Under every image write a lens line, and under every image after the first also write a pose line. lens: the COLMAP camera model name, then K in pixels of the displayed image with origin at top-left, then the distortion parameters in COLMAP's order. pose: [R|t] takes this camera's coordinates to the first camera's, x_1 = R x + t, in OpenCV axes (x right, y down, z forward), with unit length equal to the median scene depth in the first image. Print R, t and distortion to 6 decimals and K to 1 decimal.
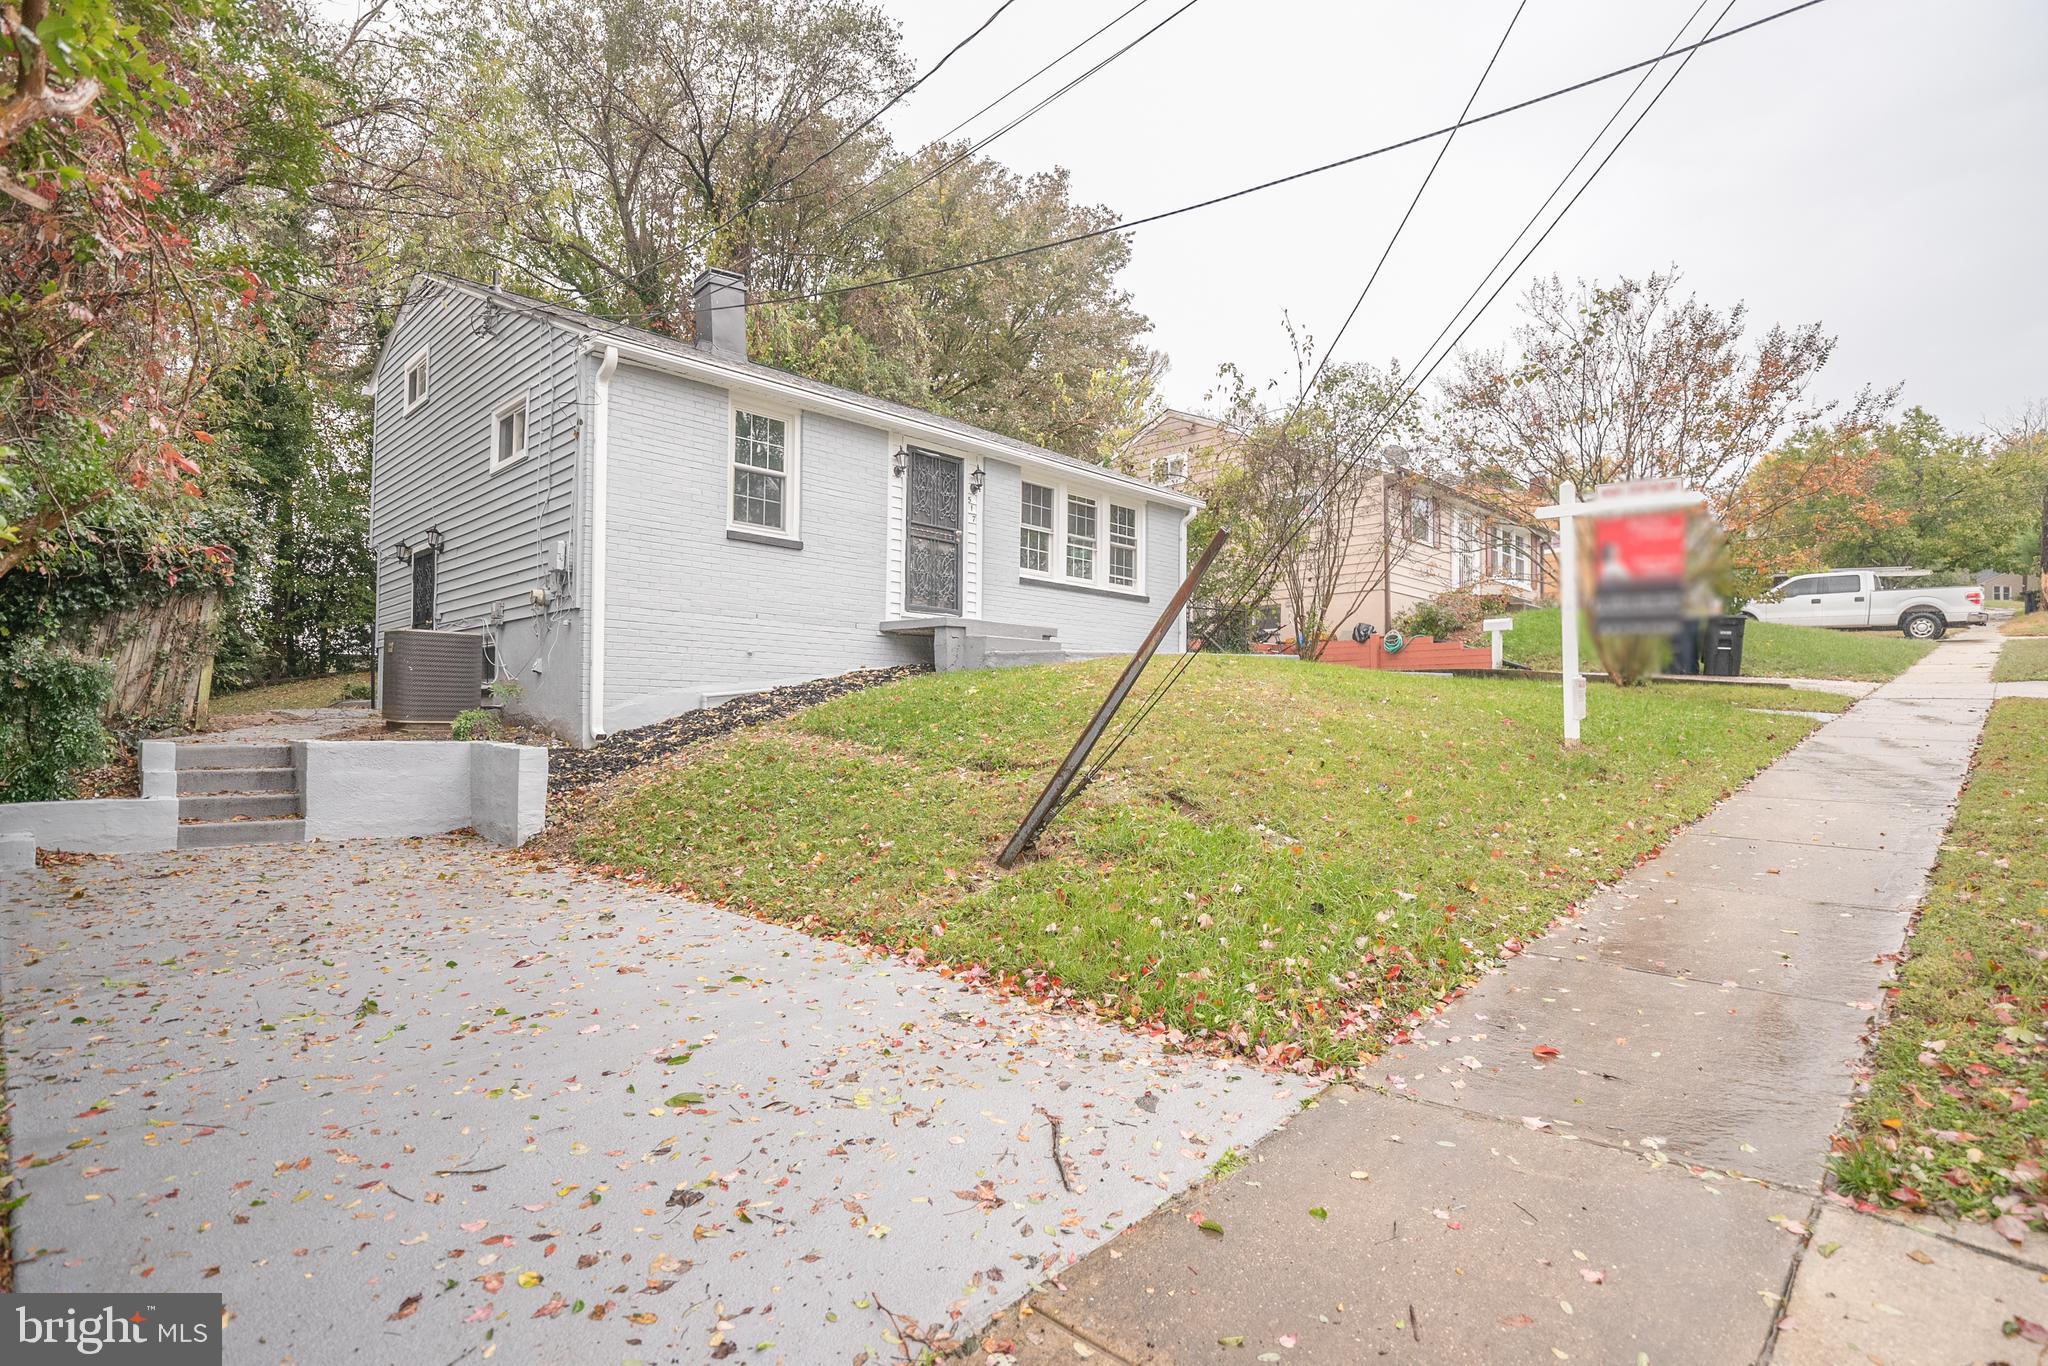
lens RADIAL K [[1013.1, 0, 1016.7], [0, 1013.1, 688.9], [0, 0, 1]] dist [-0.024800, -0.000278]
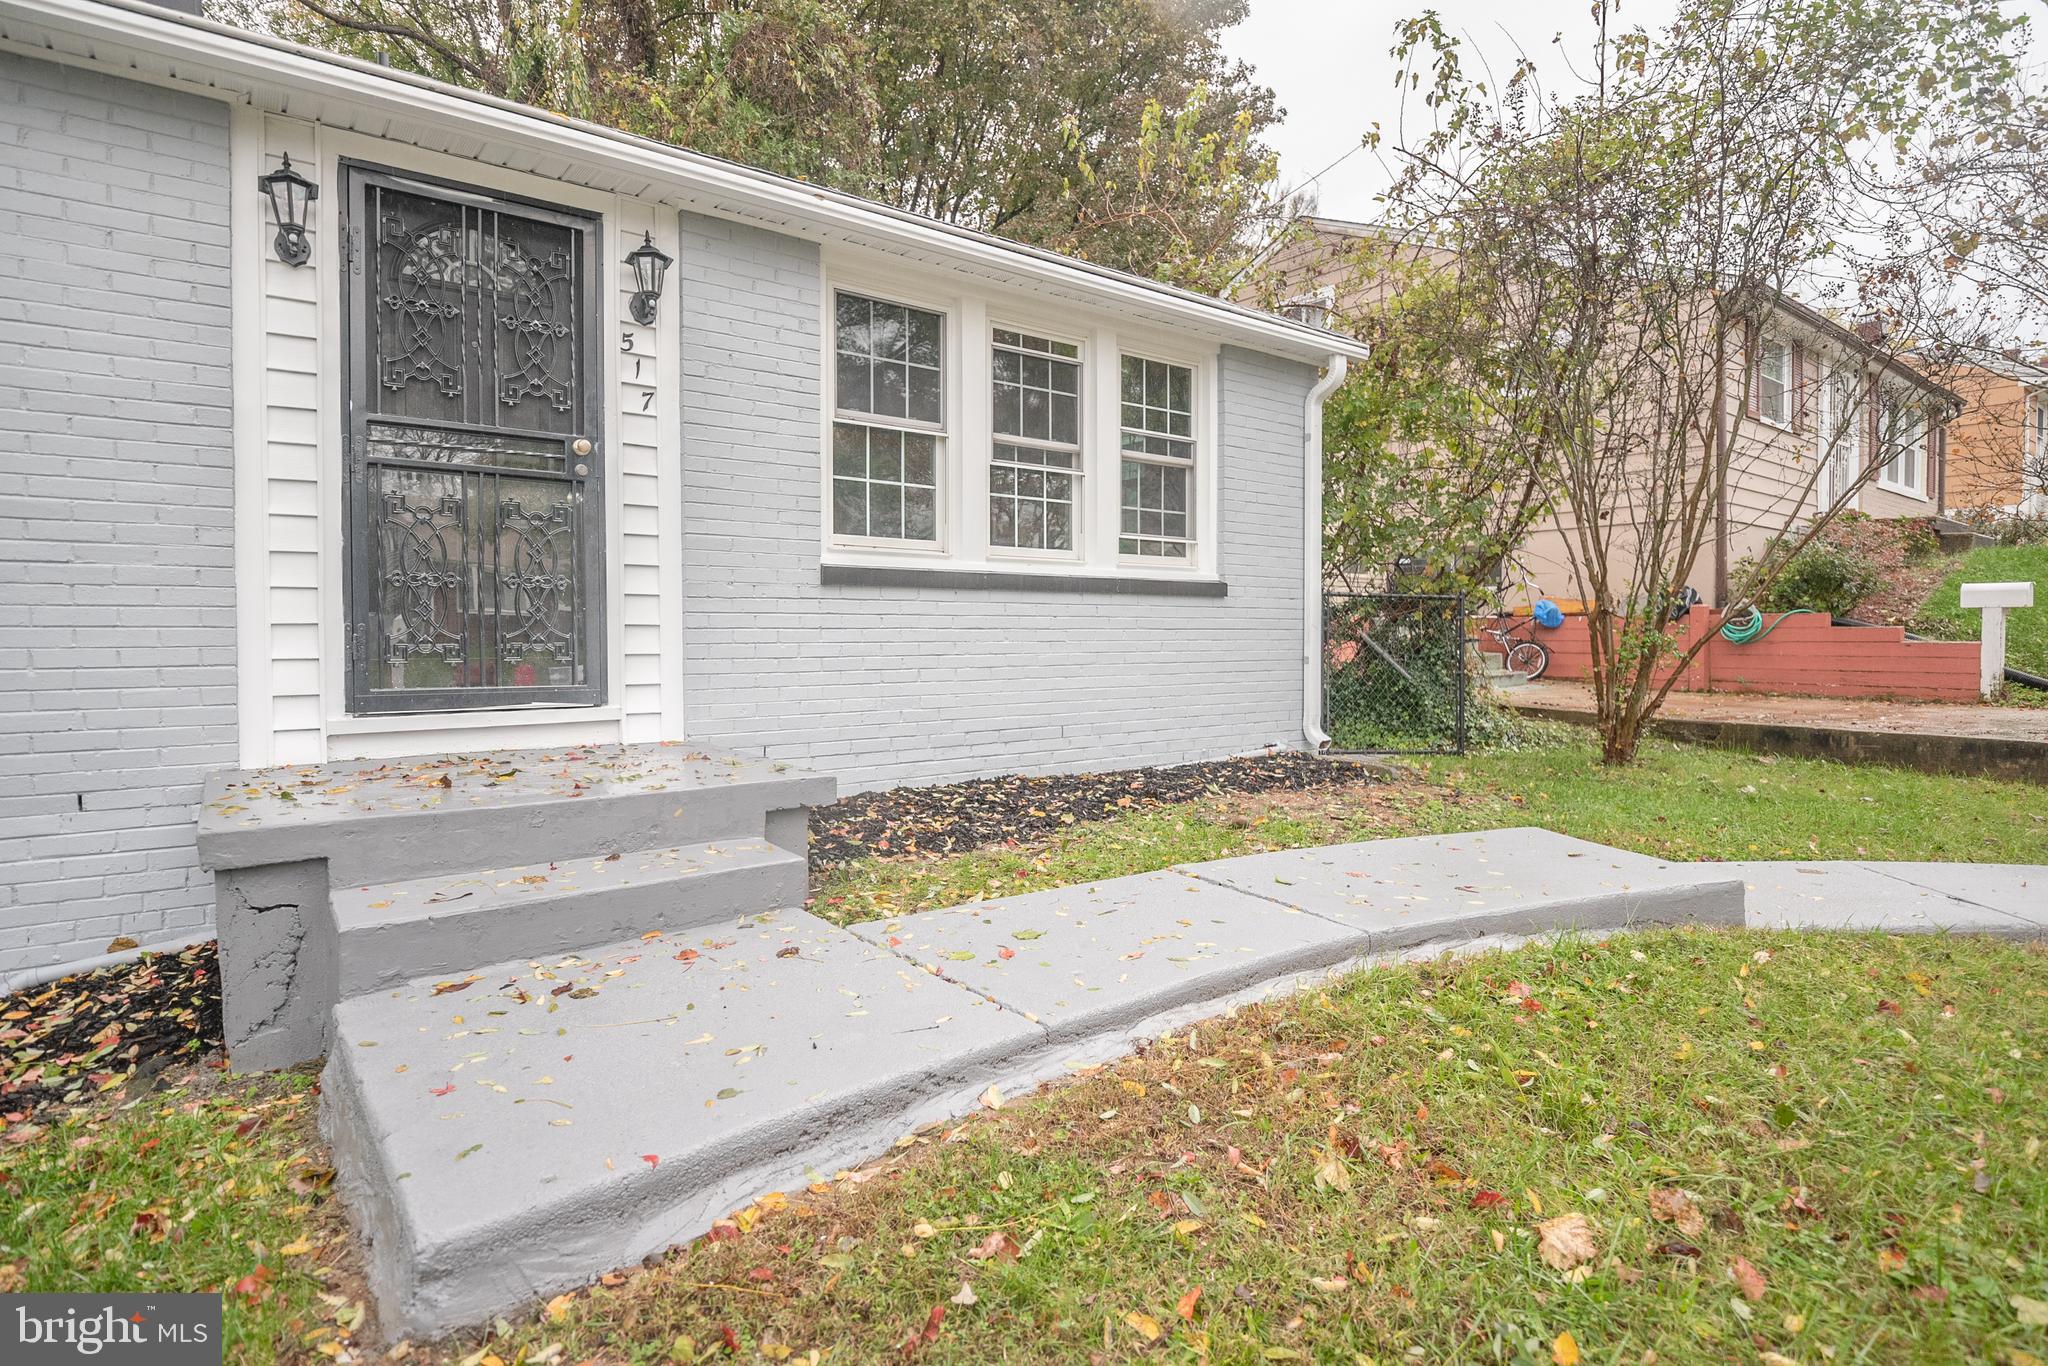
lens RADIAL K [[1069.4, 0, 1033.0], [0, 1069.4, 669.0], [0, 0, 1]] dist [-0.019811, -0.000574]
pose [[0.993164, -0.010905, -0.116215, 0.108845], [0.018321, 0.997849, 0.062943, -0.089533], [0.115278, -0.064642, 0.991228, 0.593381]]
